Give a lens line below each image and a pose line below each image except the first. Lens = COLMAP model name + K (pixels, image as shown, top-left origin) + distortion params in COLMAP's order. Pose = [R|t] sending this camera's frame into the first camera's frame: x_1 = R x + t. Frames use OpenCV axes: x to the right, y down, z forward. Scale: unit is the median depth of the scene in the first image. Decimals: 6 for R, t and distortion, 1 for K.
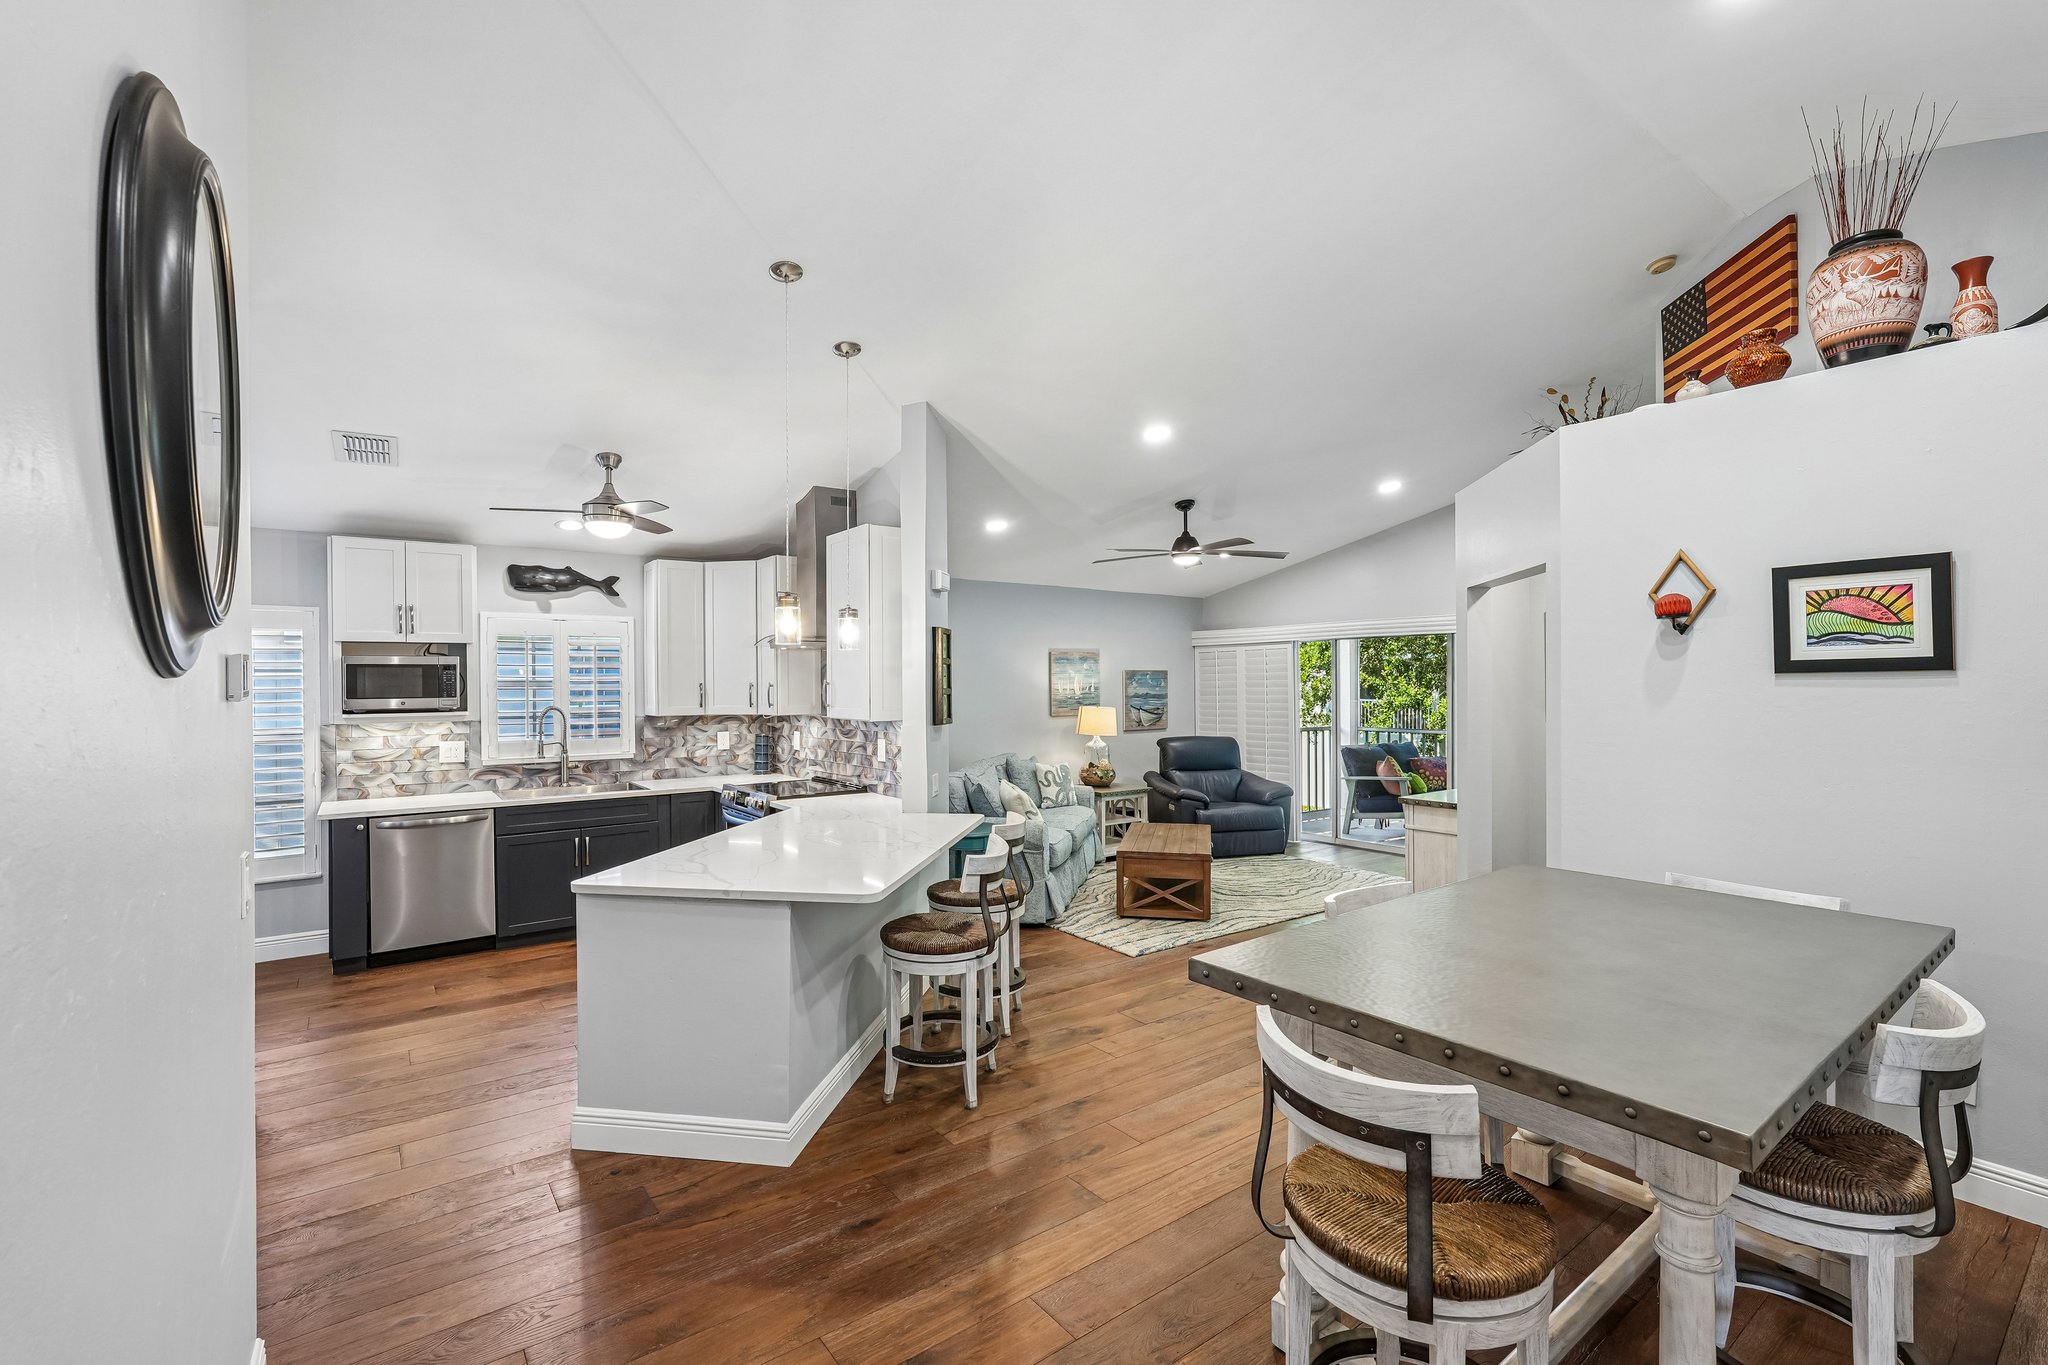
lens RADIAL K [[895.1, 0, 1015.8], [0, 895.1, 675.6], [0, 0, 1]] dist [-0.017190, 0.019460]
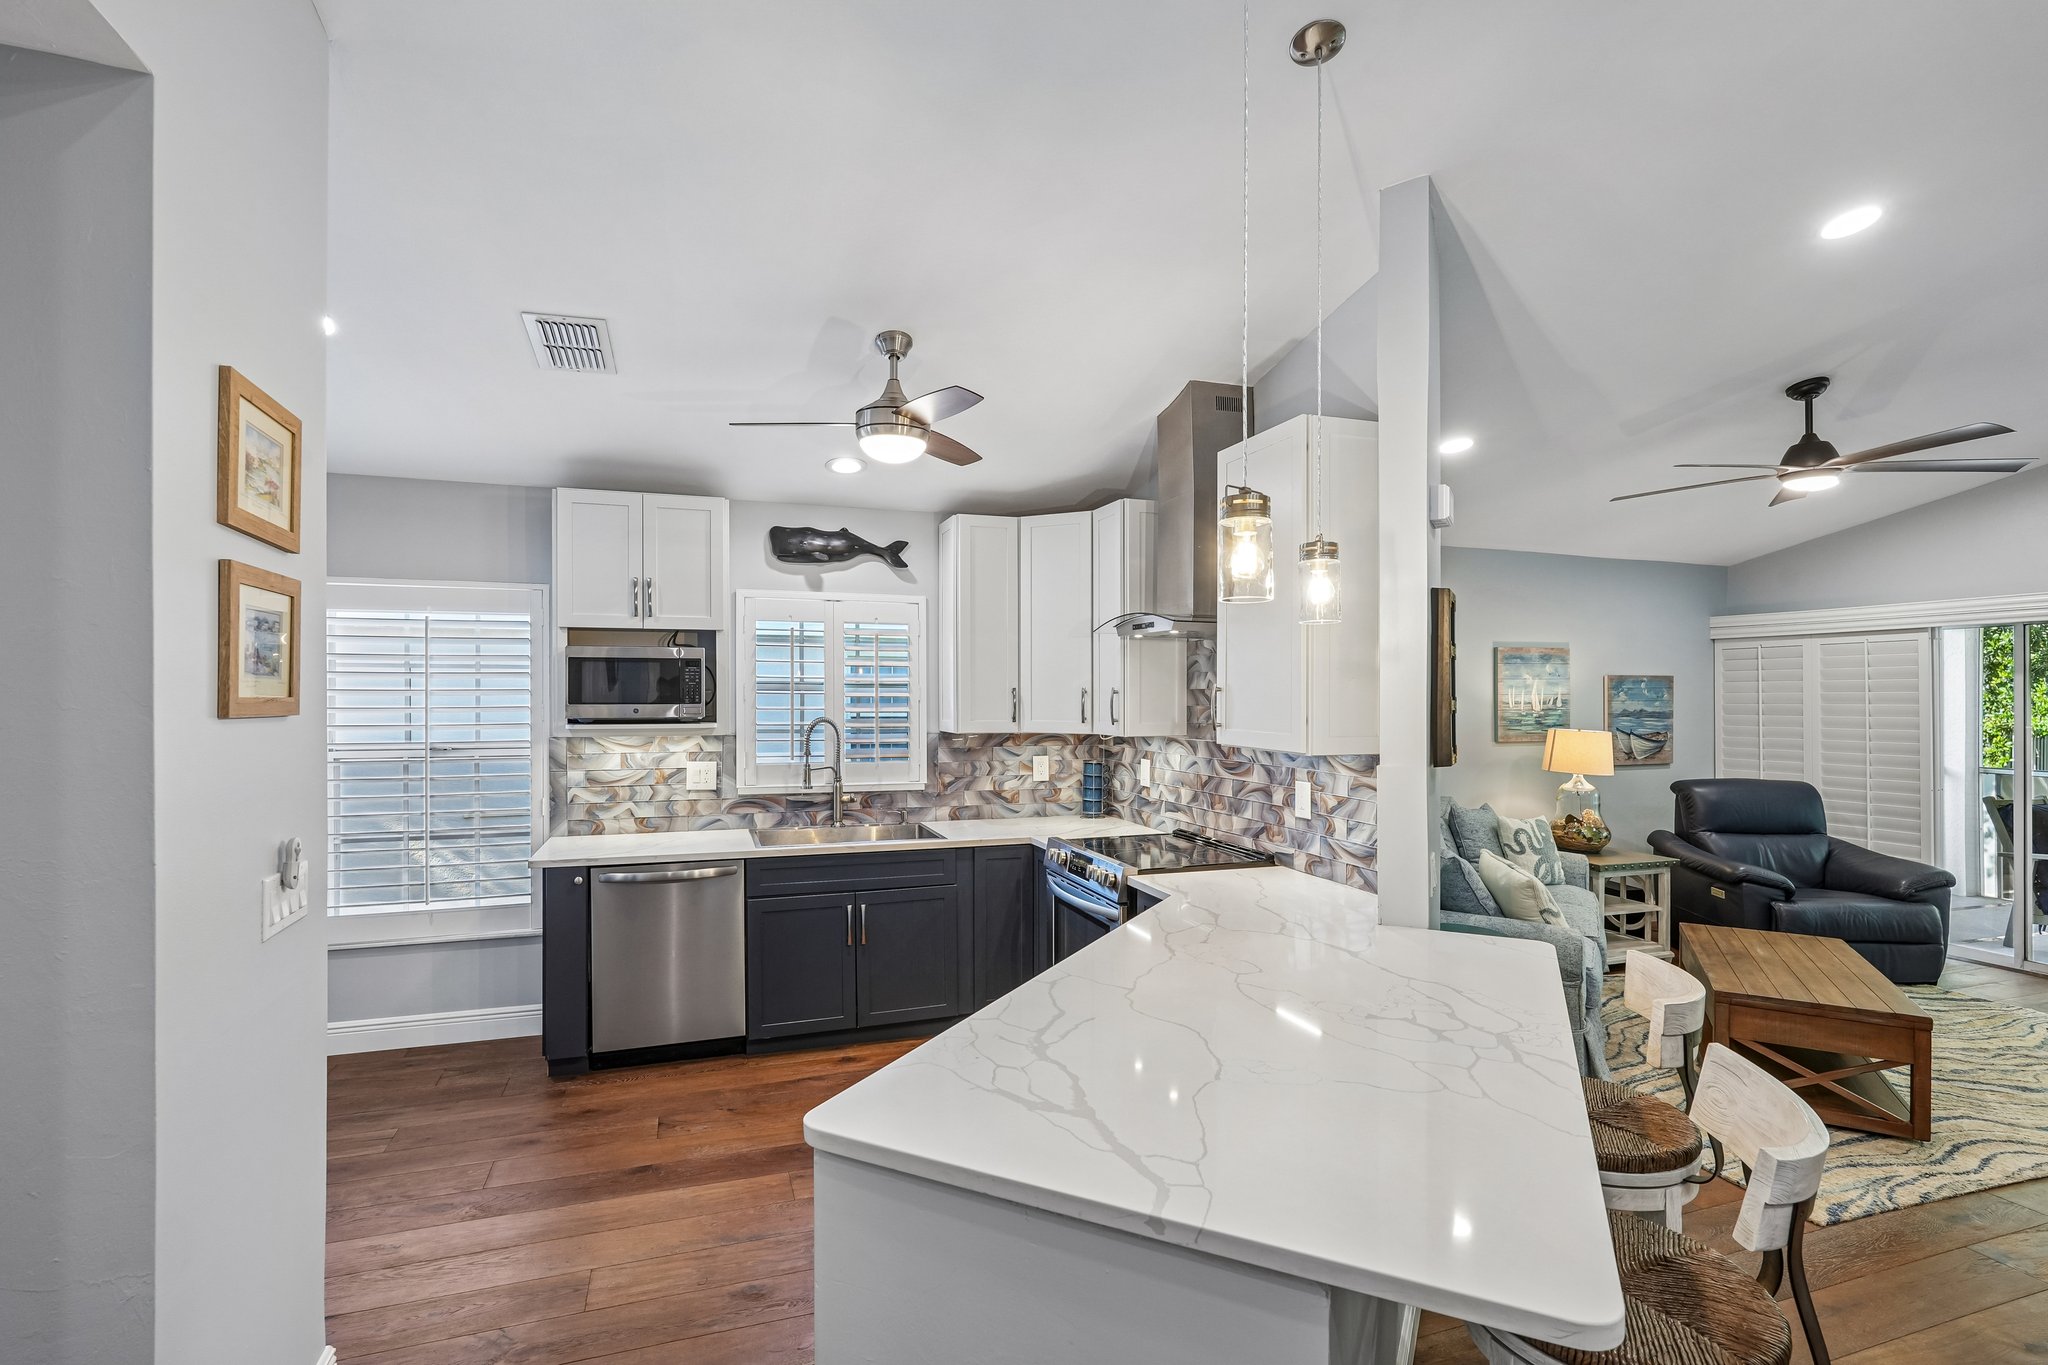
lens RADIAL K [[976.4, 0, 1026.6], [0, 976.4, 692.8], [0, 0, 1]] dist [-0.000143, 0.000079]
pose [[0.956299, 0.010344, -0.292207, -0.123460], [-0.007618, 0.999916, 0.010465, 0.004511], [0.292291, -0.007781, 0.956298, 0.278906]]
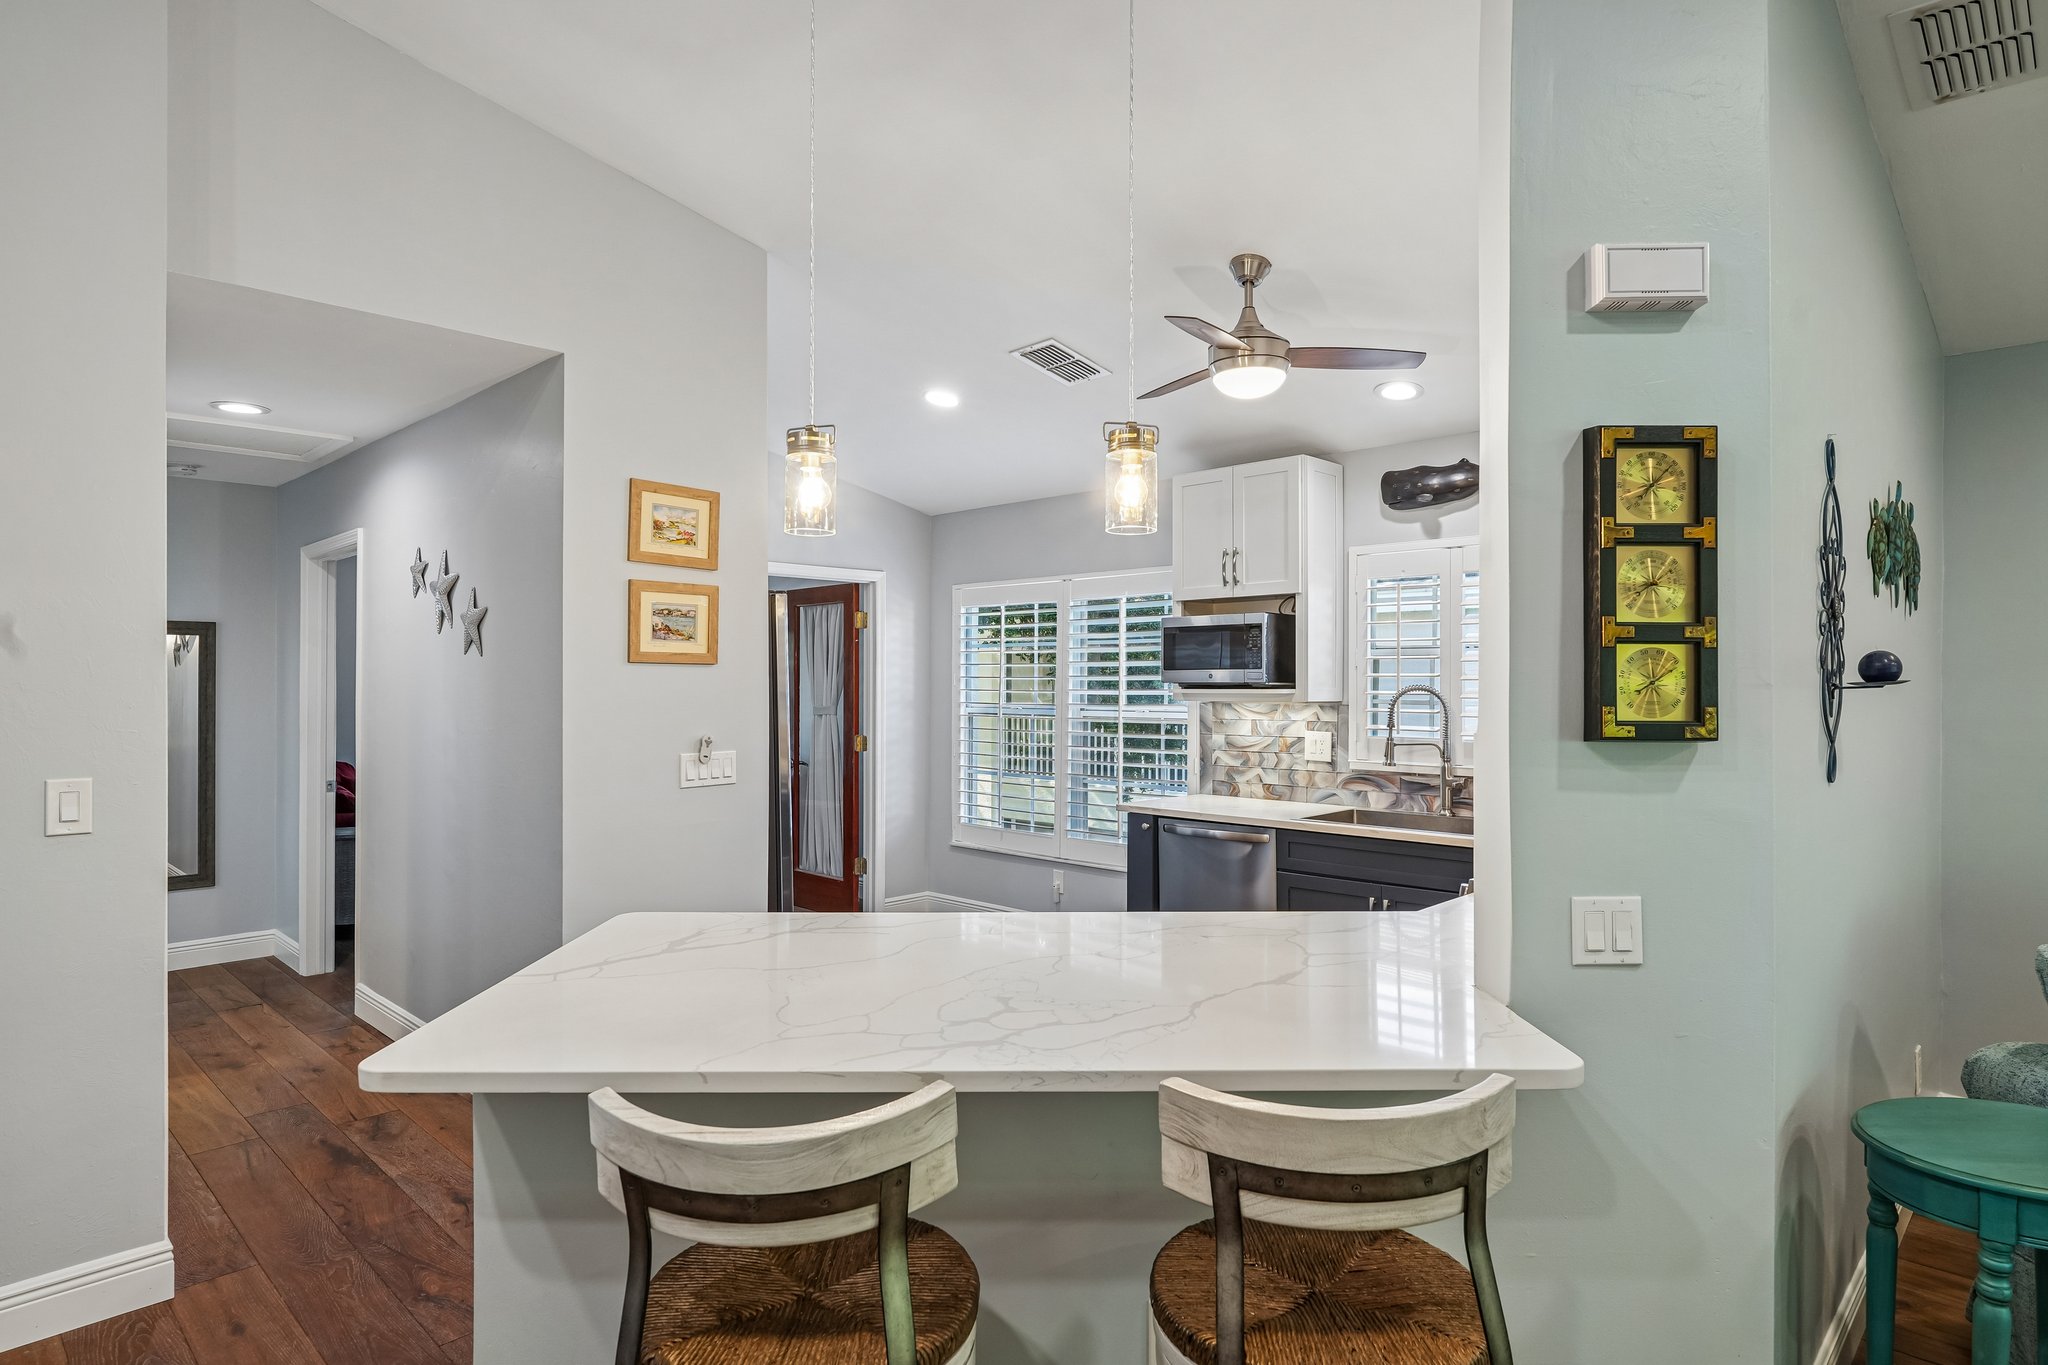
lens RADIAL K [[1132.3, 0, 1024.0], [0, 1132.3, 682.5], [0, 0, 1]] dist [-0.000156, -0.000010]
pose [[0.161616, 0.006596, -0.986832, 0.221733], [0.007451, 0.999941, 0.007904, 0.023810], [0.986826, -0.008630, 0.161557, 0.589307]]
